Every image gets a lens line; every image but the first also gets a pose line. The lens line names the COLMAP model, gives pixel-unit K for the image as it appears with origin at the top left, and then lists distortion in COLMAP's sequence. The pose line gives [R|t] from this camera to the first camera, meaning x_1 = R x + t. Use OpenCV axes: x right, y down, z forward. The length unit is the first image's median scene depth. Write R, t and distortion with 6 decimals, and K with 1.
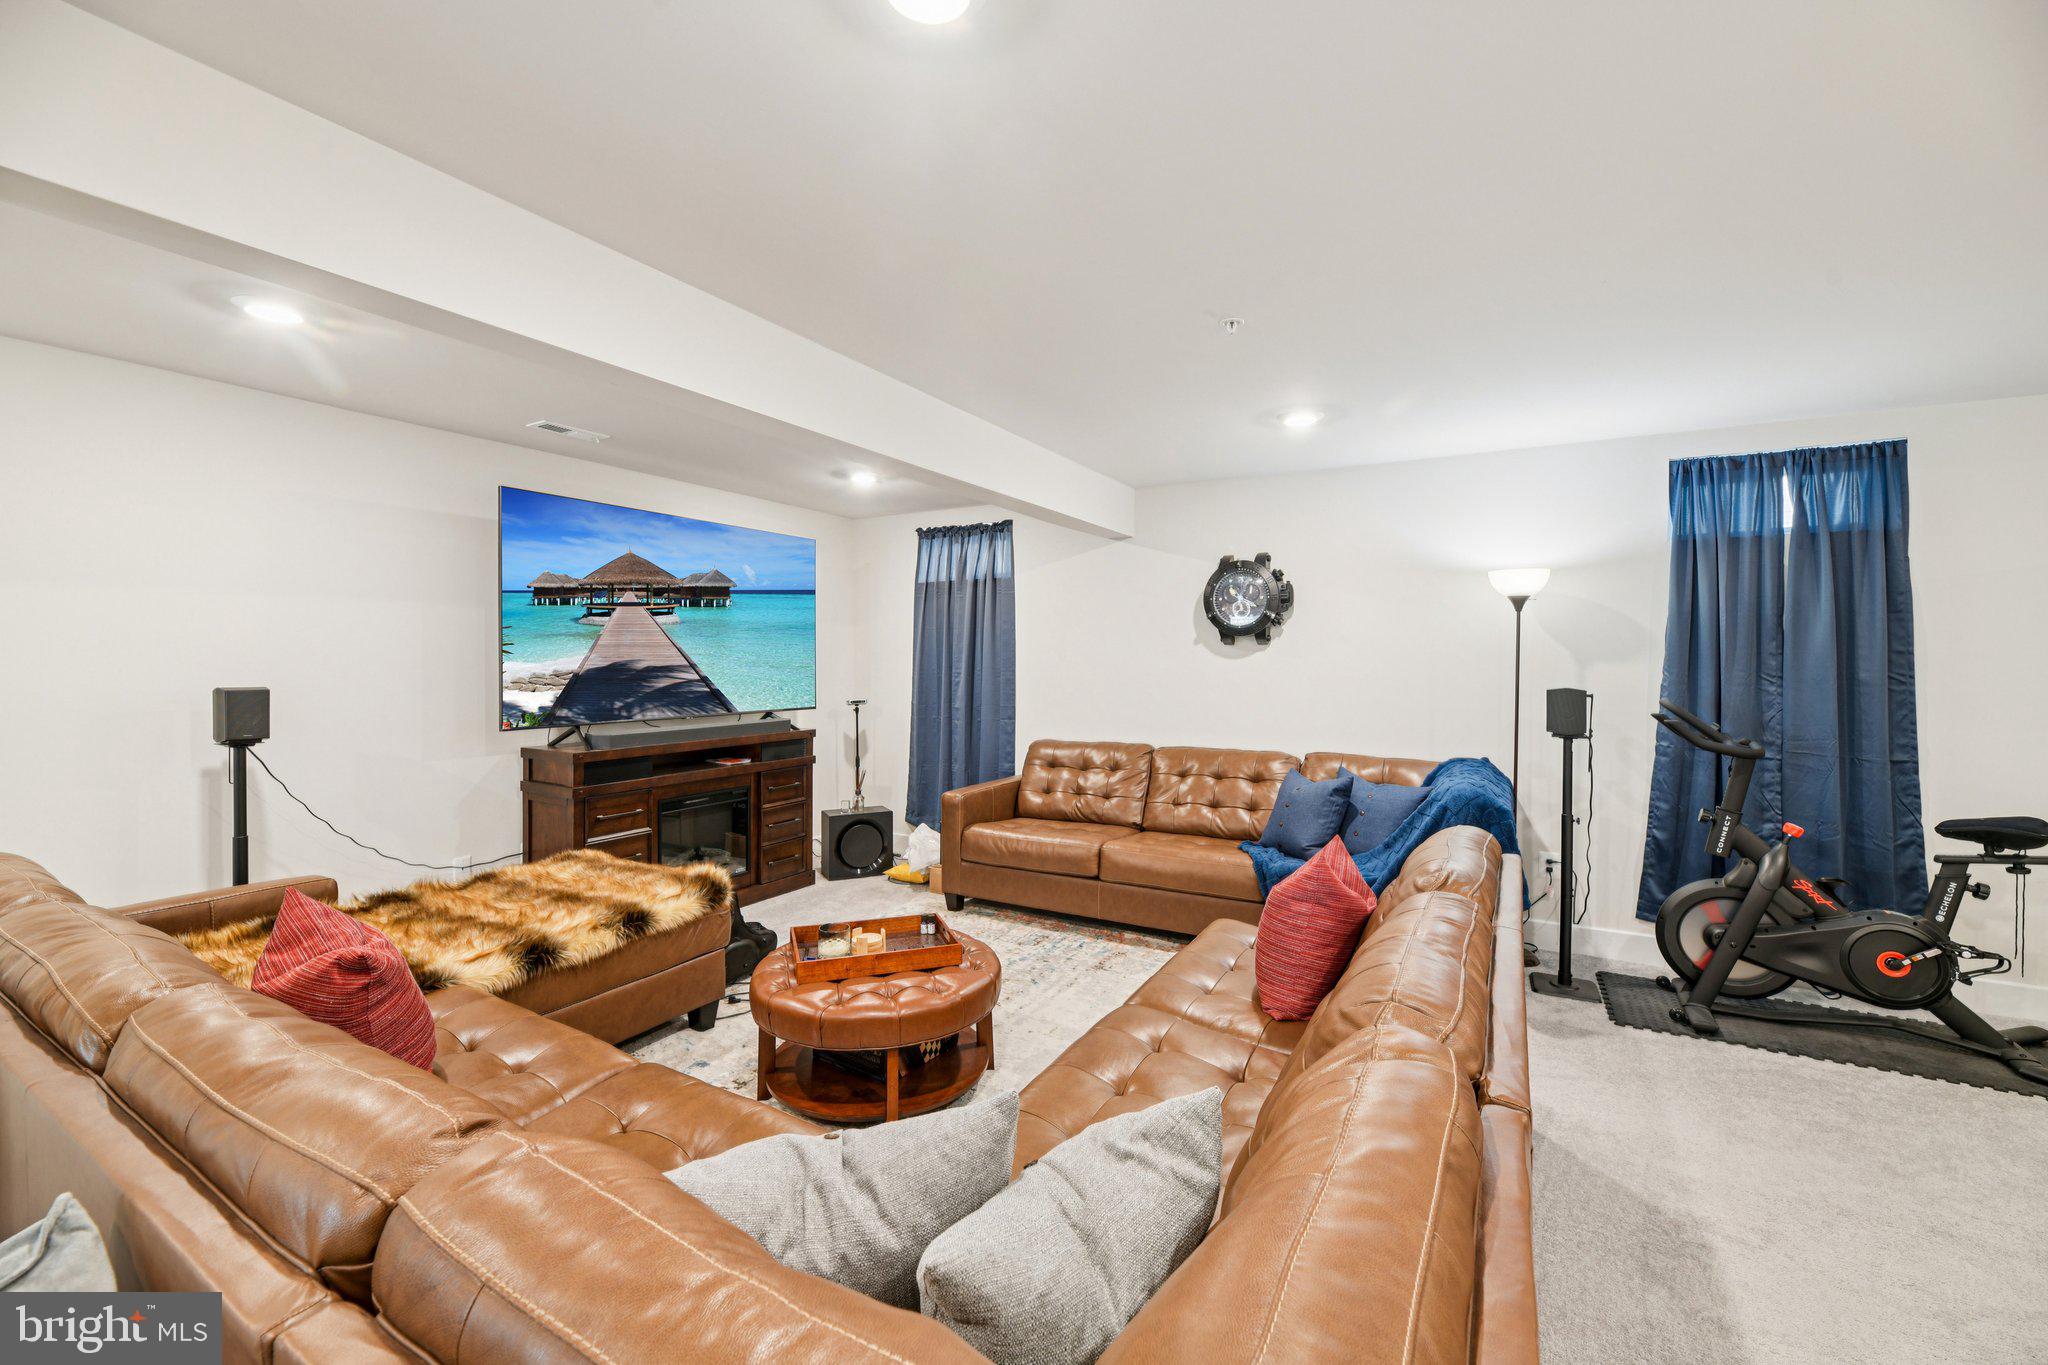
lens RADIAL K [[830.4, 0, 1028.7], [0, 830.4, 666.1], [0, 0, 1]] dist [-0.002733, -0.000758]
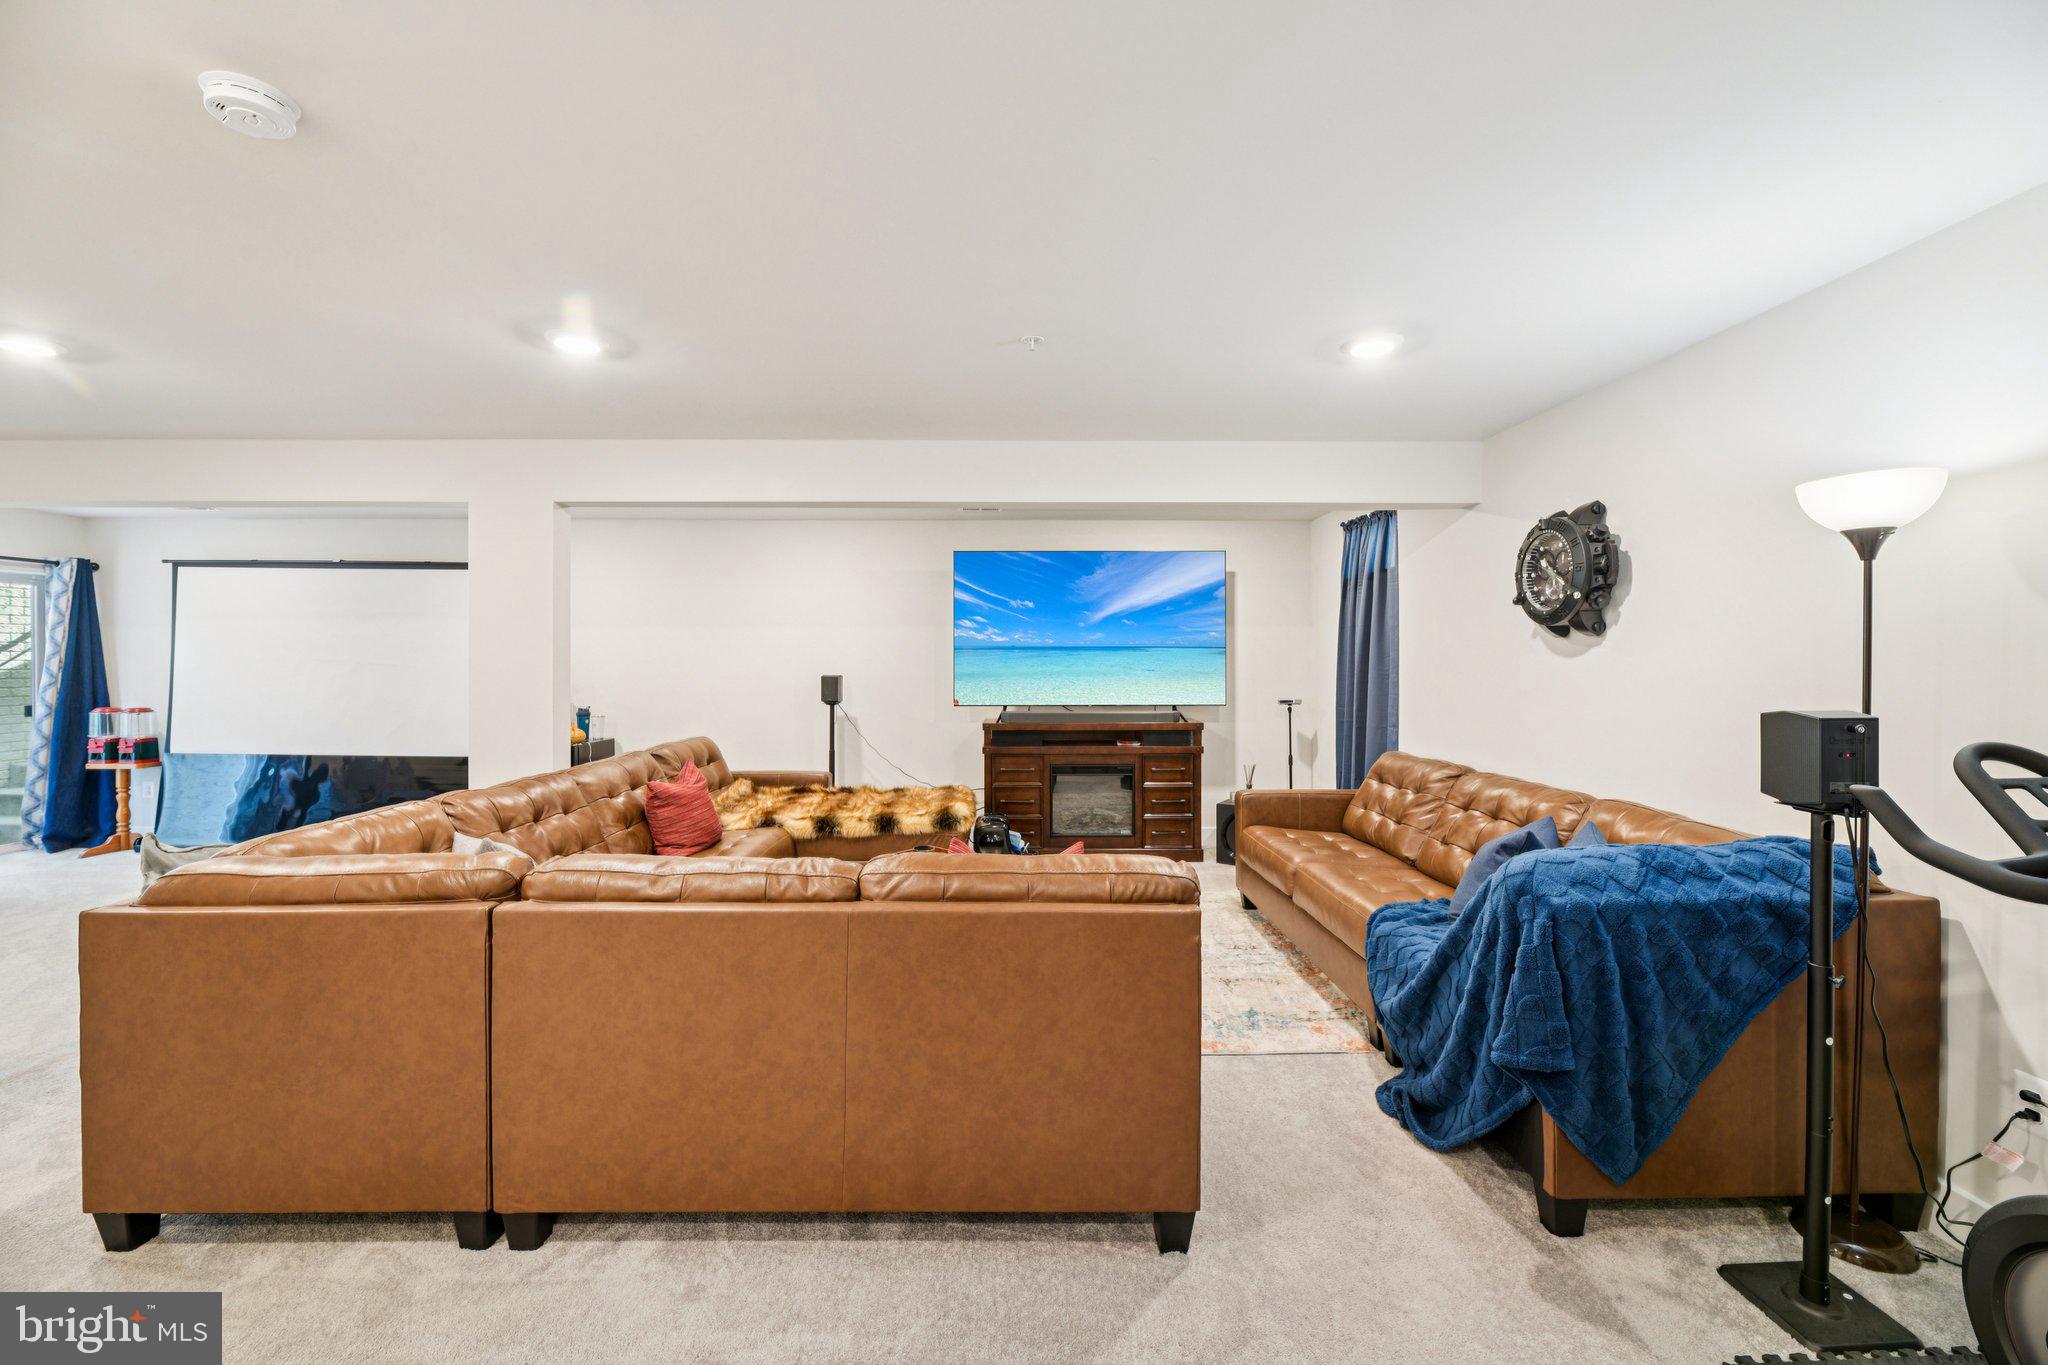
lens RADIAL K [[830.4, 0, 1028.7], [0, 830.4, 666.1], [0, 0, 1]] dist [-0.002733, -0.000758]
pose [[0.505935, 0.003313, -0.862565, 0.684095], [-0.006109, 0.999981, 0.000258, 0.001248], [0.862550, 0.005139, 0.505946, 0.273621]]
